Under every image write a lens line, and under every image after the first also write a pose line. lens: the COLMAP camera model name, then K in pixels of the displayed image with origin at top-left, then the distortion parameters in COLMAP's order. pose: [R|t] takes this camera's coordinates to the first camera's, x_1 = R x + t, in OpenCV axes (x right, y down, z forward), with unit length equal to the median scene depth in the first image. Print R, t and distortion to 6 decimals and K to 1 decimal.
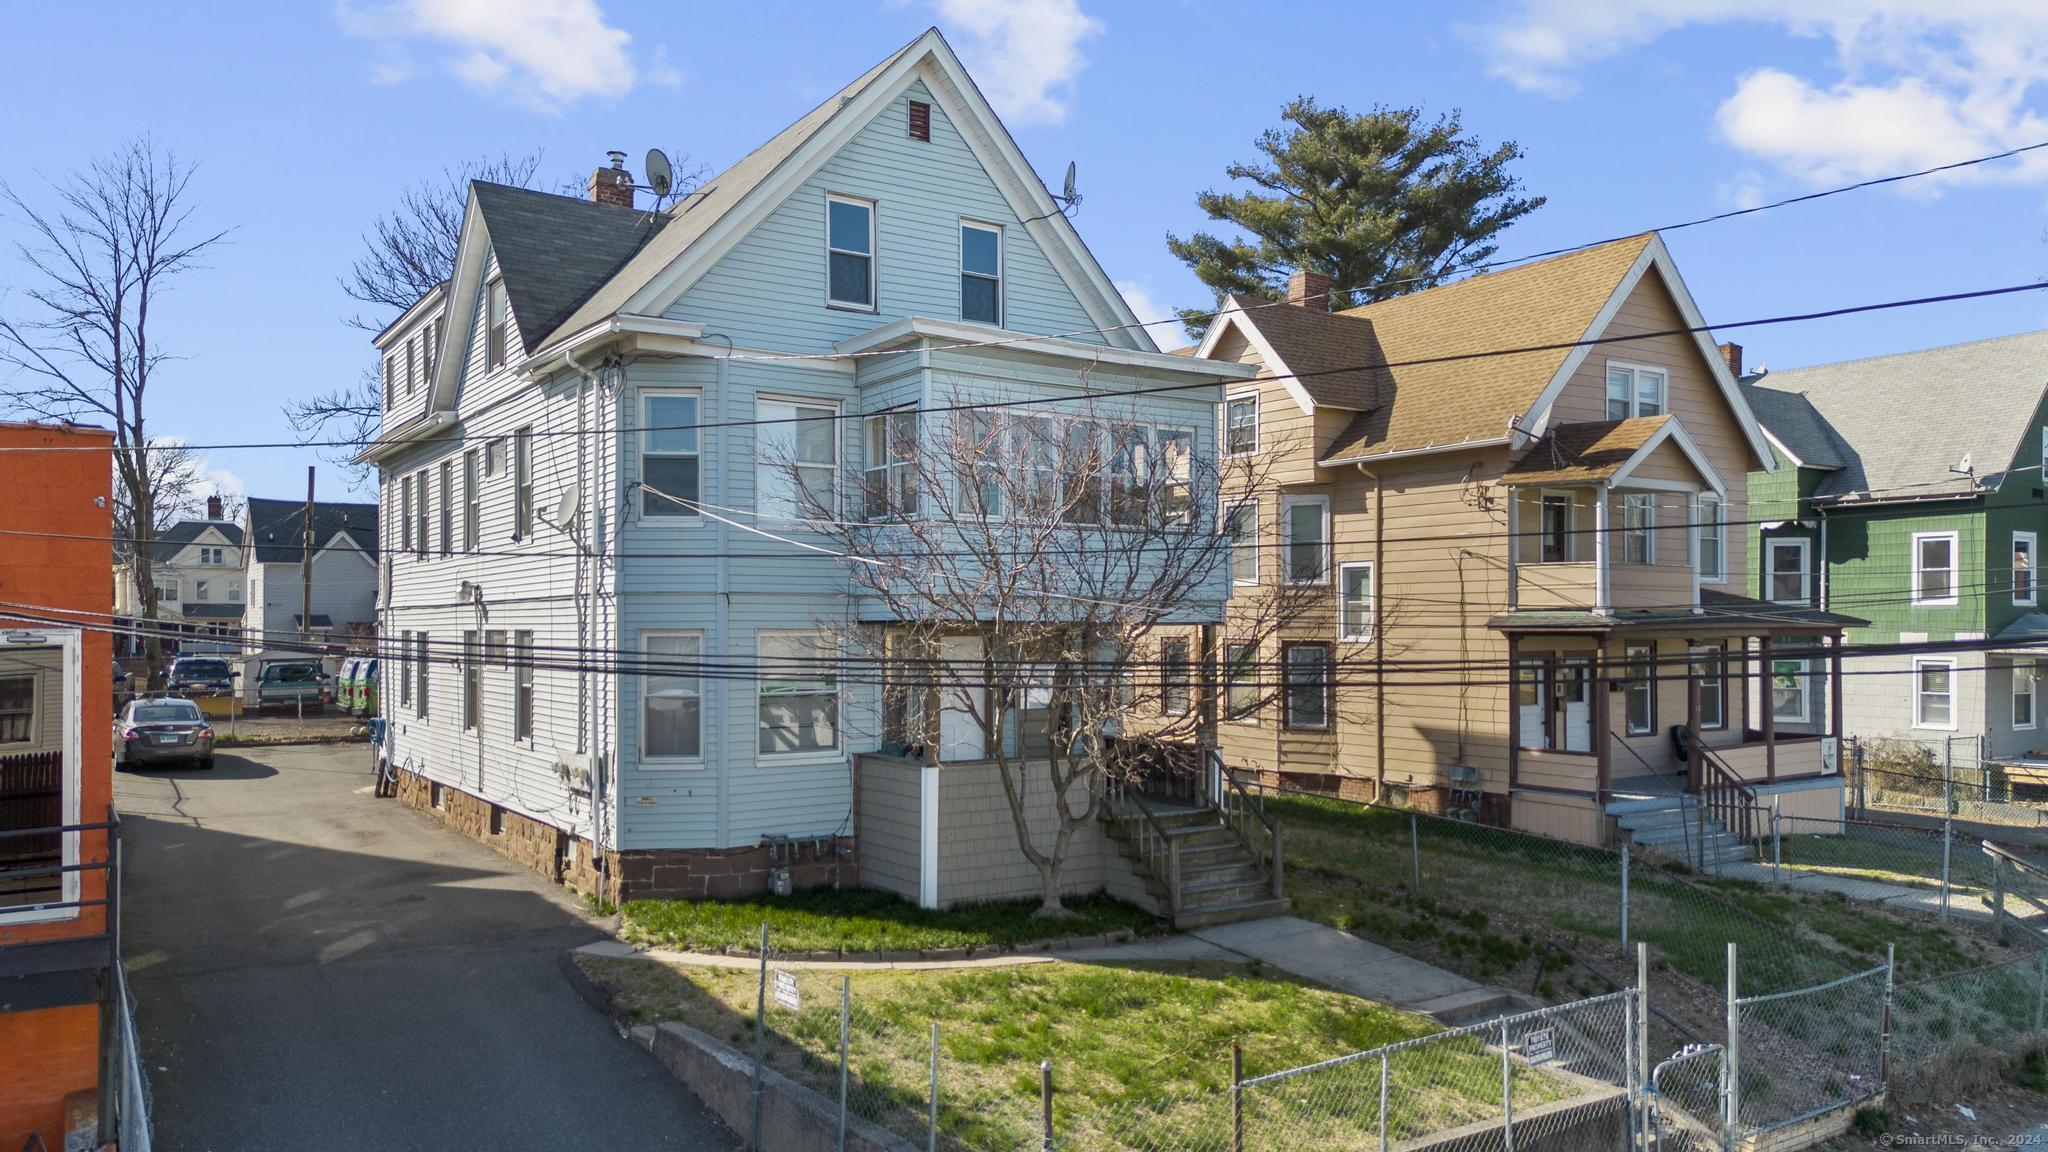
lens RADIAL K [[1404.7, 0, 1027.3], [0, 1404.7, 616.6], [0, 0, 1]] dist [0.033182, 0.000044]
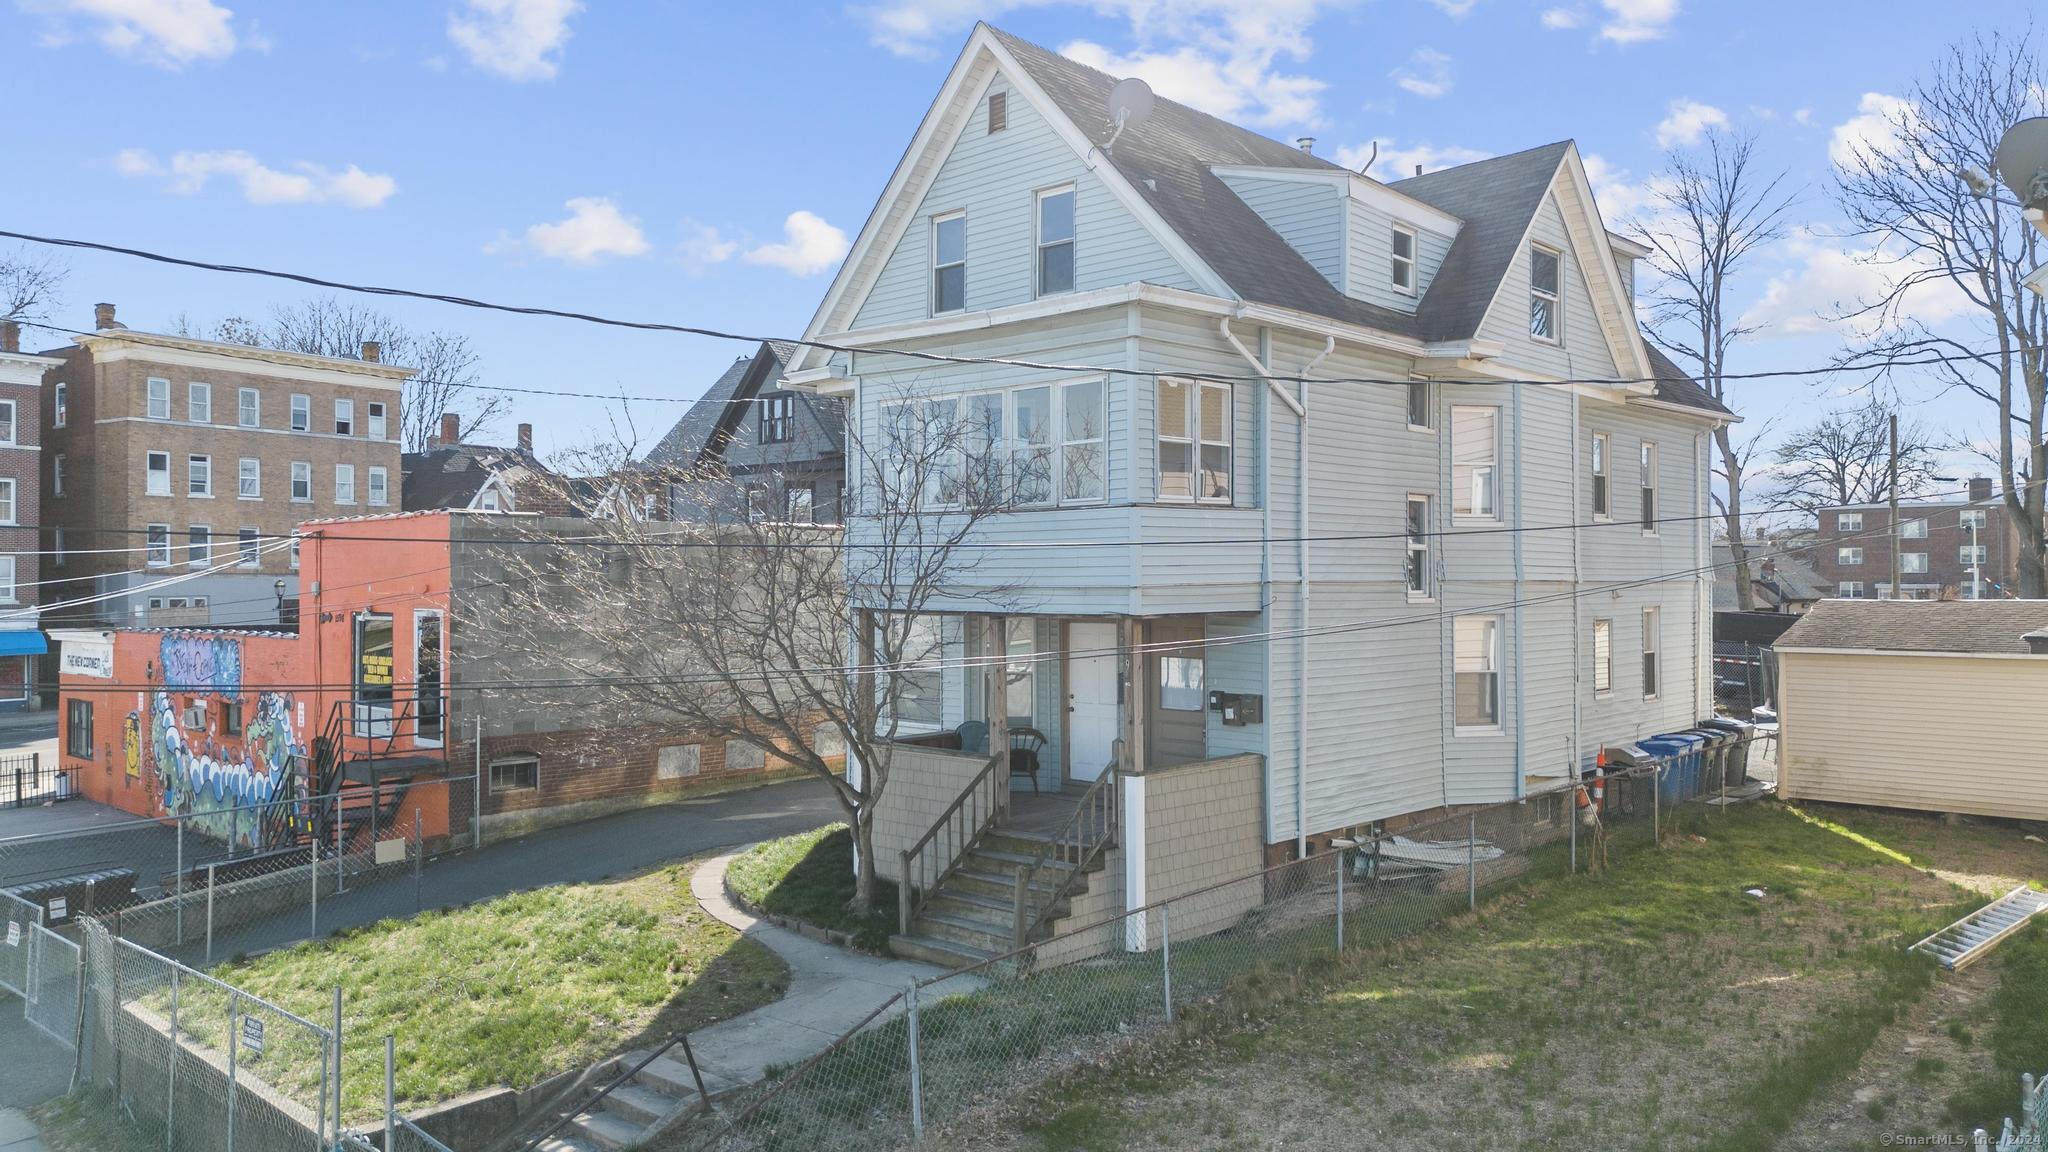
lens RADIAL K [[1425.2, 0, 1024.0], [0, 1425.2, 576.0], [0, 0, 1]] dist [0.033791, -0.000008]
pose [[0.230758, -0.004544, -0.973001, 0.678978], [0.007731, 0.999966, -0.002836, -0.012287], [0.972980, -0.006868, 0.230785, 0.573490]]
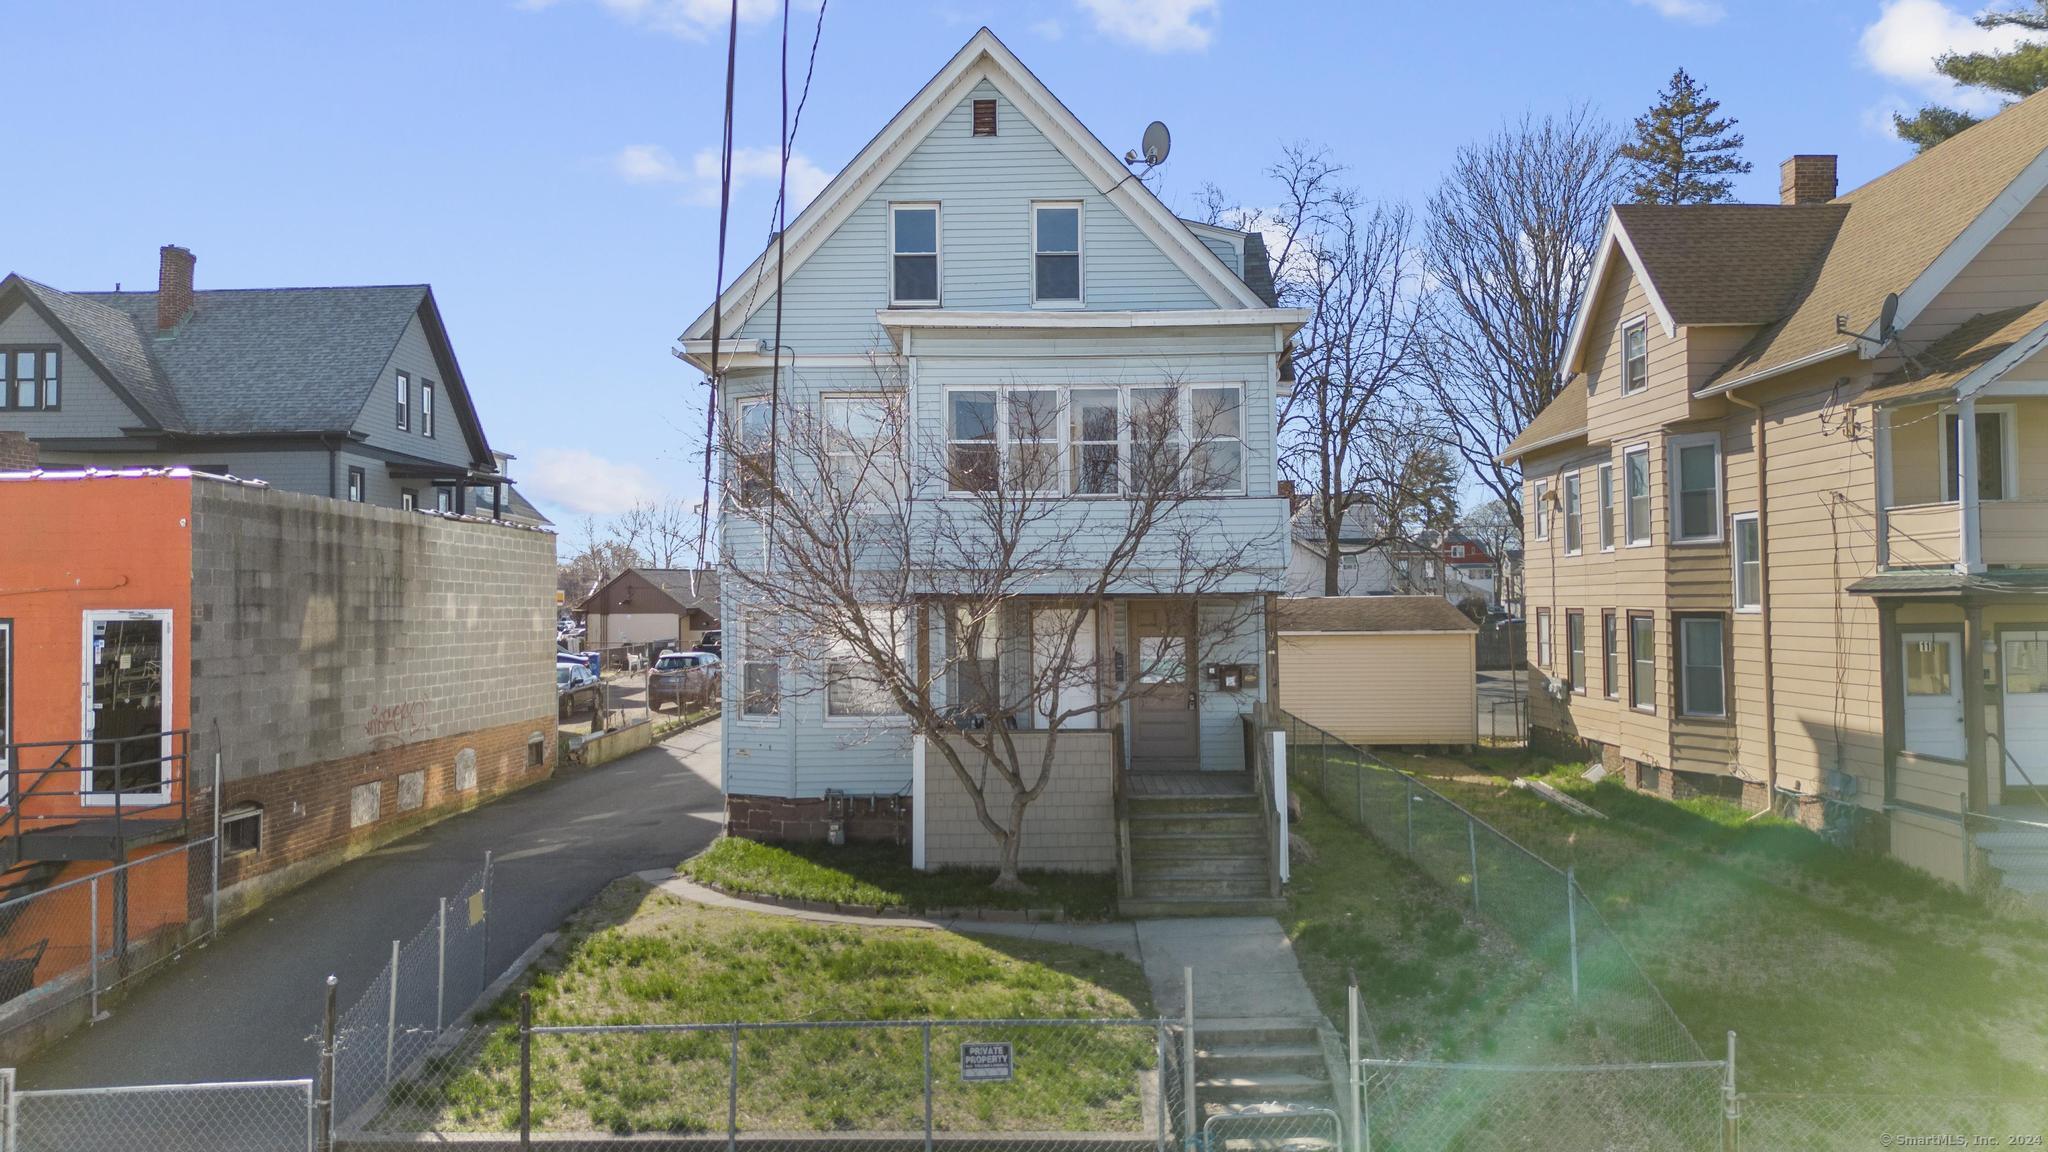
lens RADIAL K [[1411.6, 0, 1024.0], [0, 1411.6, 576.0], [0, 0, 1]] dist [-0.004837, -0.006606]
pose [[0.821902, -0.020583, -0.569257, 0.394650], [0.014629, 0.999780, -0.015028, 0.003642], [0.569441, 0.004023, 0.822022, 0.115294]]
